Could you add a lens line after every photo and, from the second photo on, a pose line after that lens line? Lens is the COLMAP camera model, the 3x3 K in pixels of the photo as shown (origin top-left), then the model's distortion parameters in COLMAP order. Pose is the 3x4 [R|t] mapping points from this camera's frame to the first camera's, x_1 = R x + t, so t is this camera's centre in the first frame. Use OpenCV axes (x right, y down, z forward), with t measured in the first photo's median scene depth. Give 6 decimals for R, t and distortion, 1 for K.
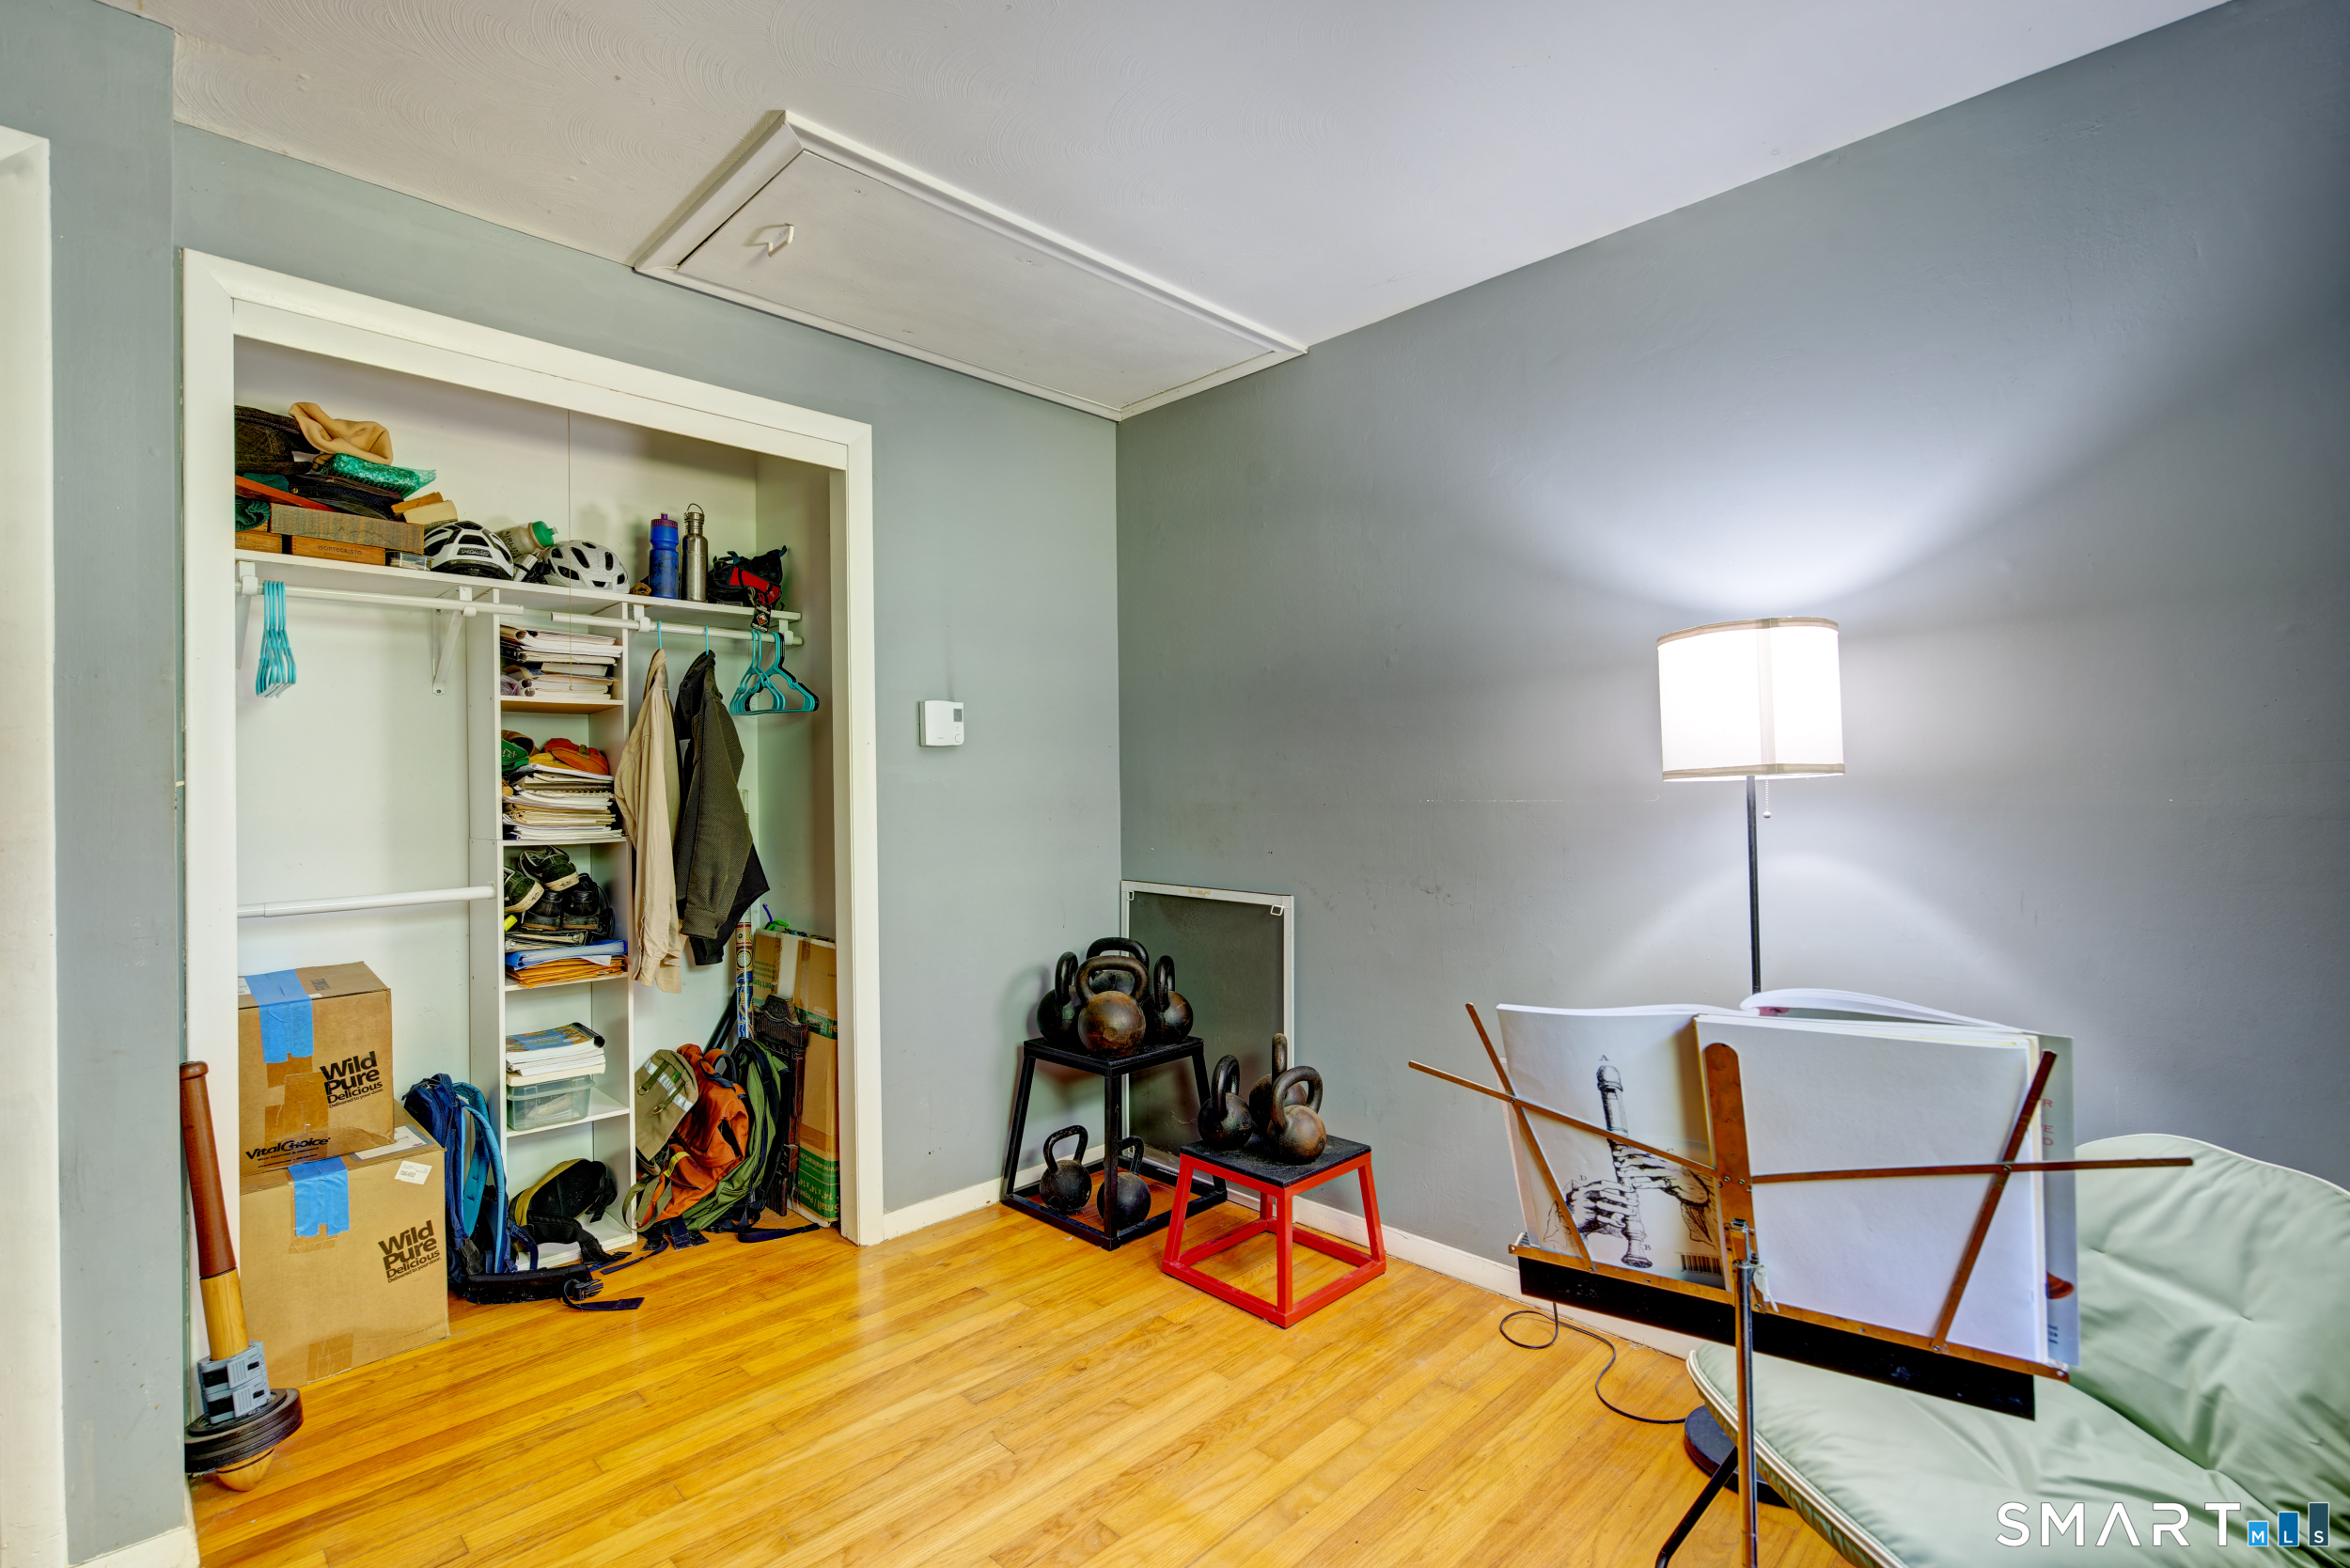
lens RADIAL K [[1059.9, 0, 1169.3], [0, 1059.9, 786.1], [0, 0, 1]] dist [-0.009639, 0.003051]
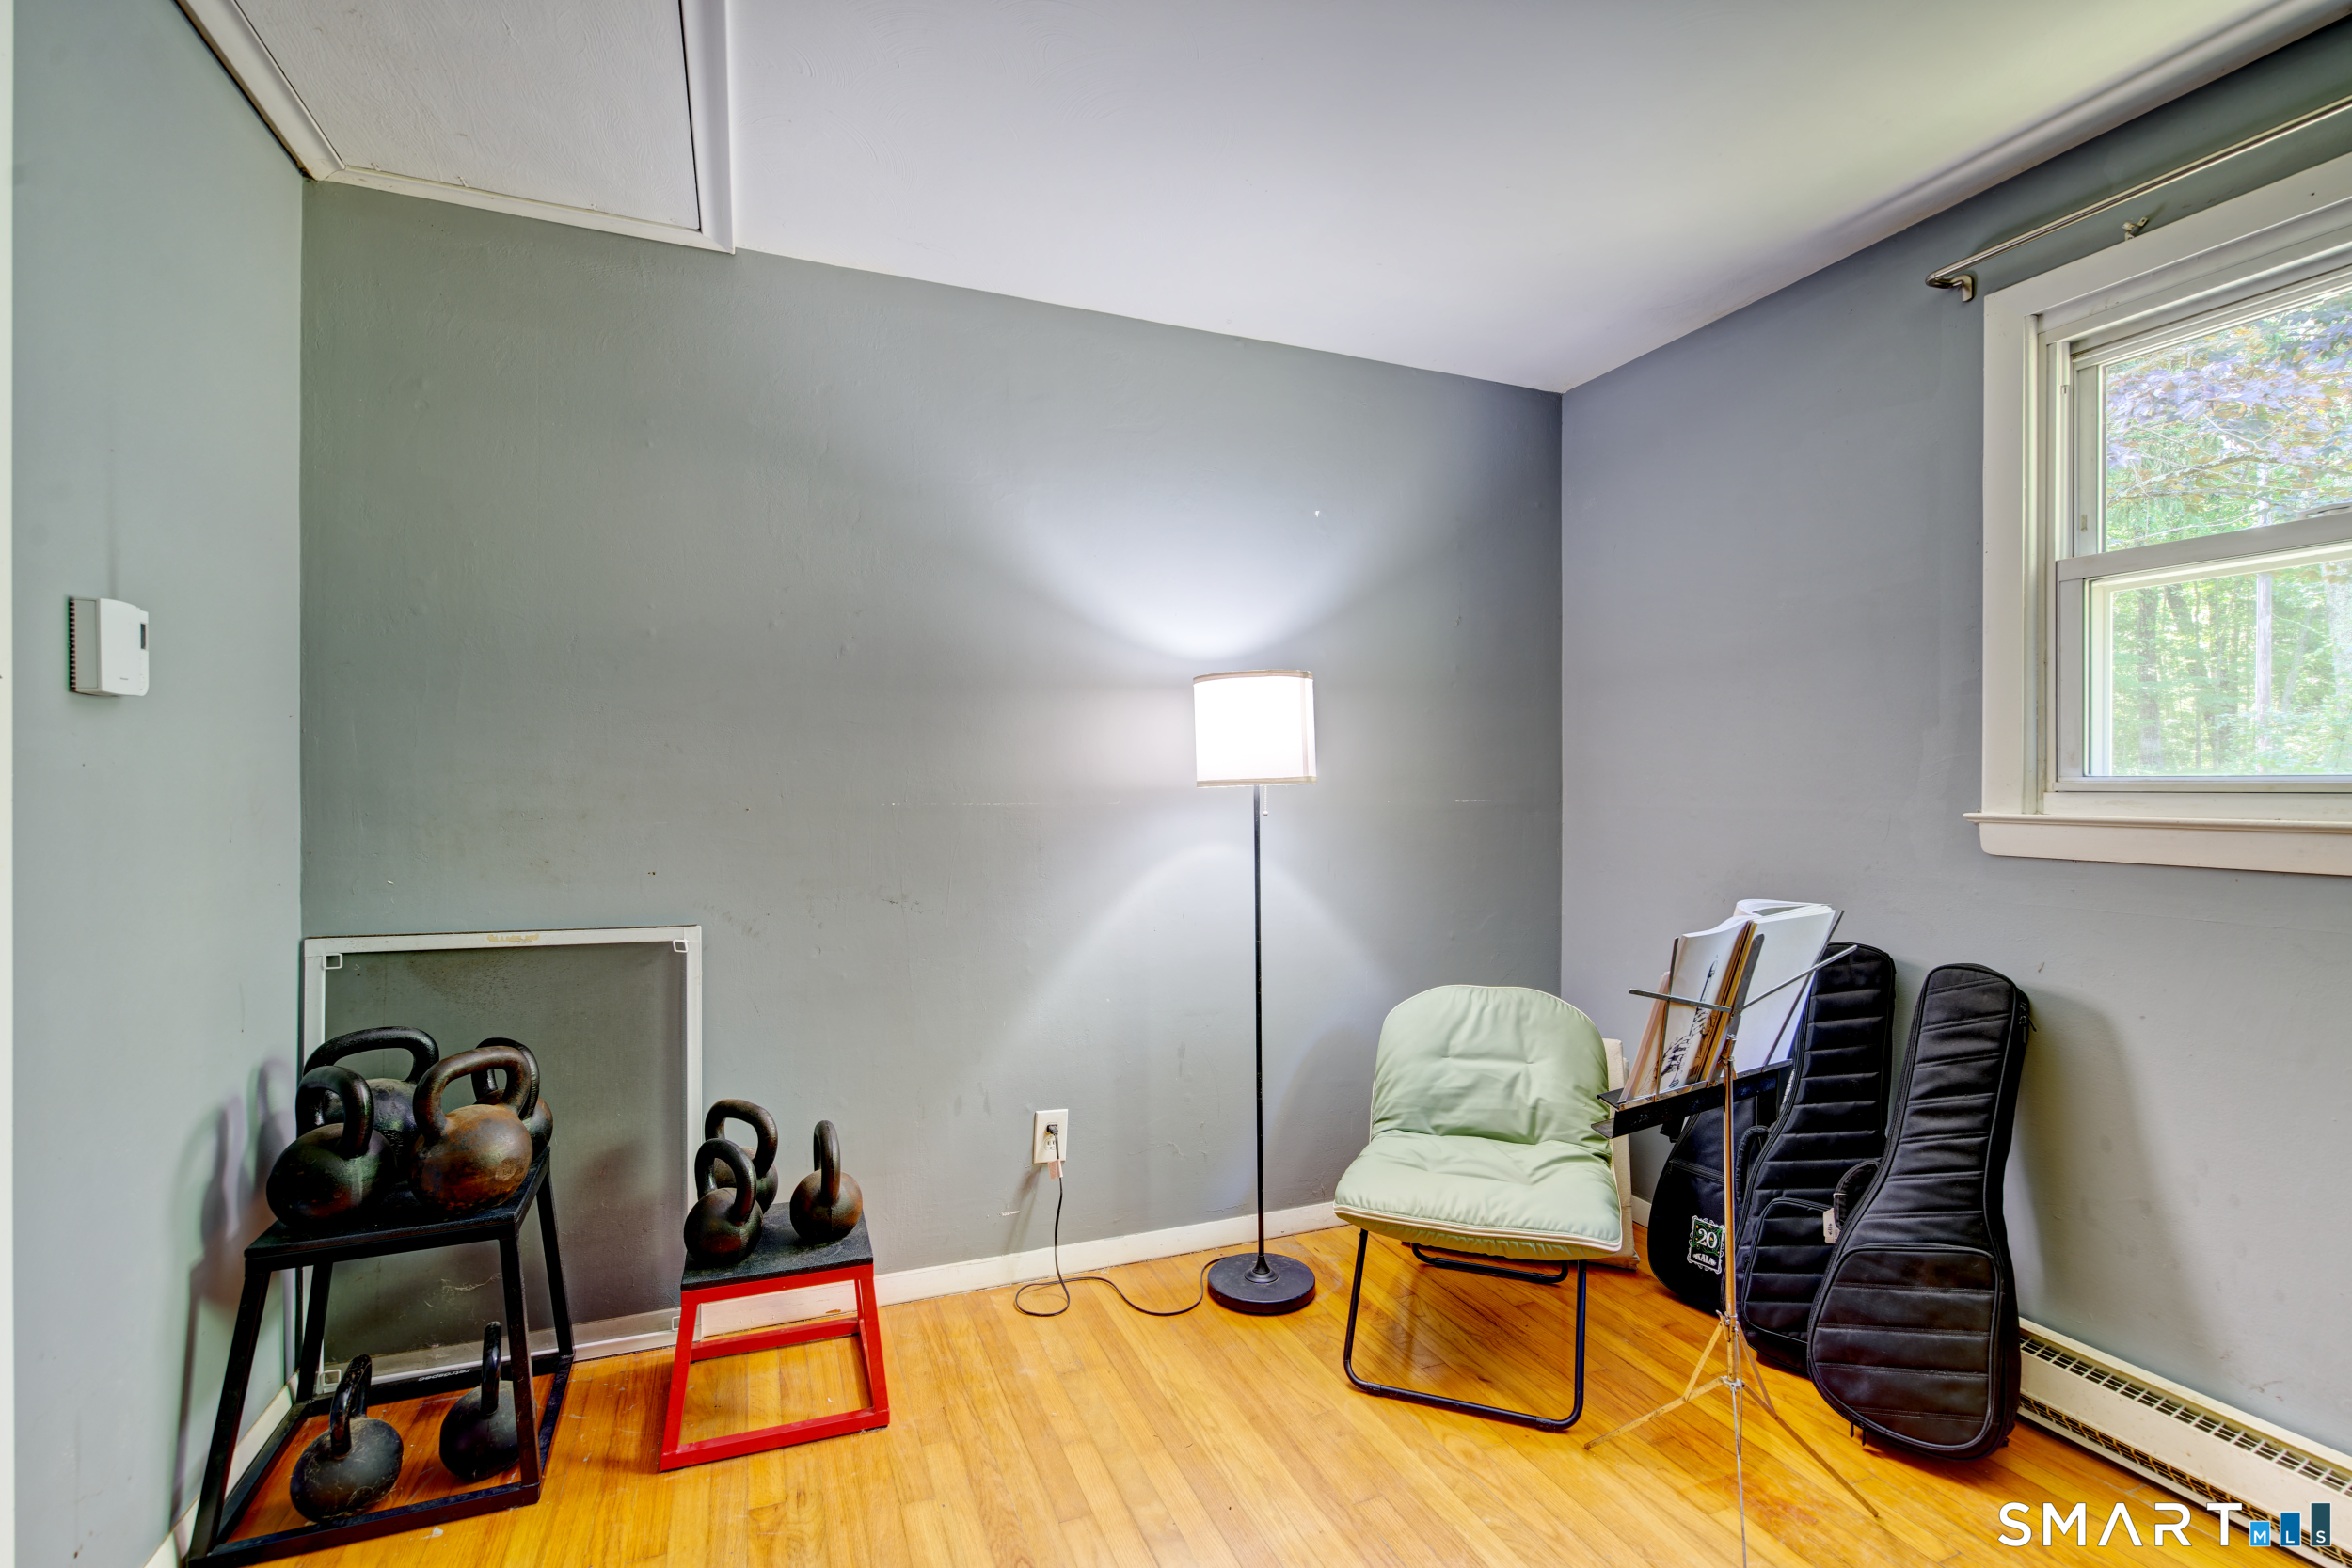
lens RADIAL K [[1060.7, 0, 1157.7], [0, 1060.7, 780.5], [0, 0, 1]] dist [-0.009639, 0.003051]
pose [[0.391414, 0.018130, 0.920036, -0.581001], [-0.009744, 0.999831, -0.015558, 0.005453], [-0.920163, -0.002875, 0.391525, 0.457361]]
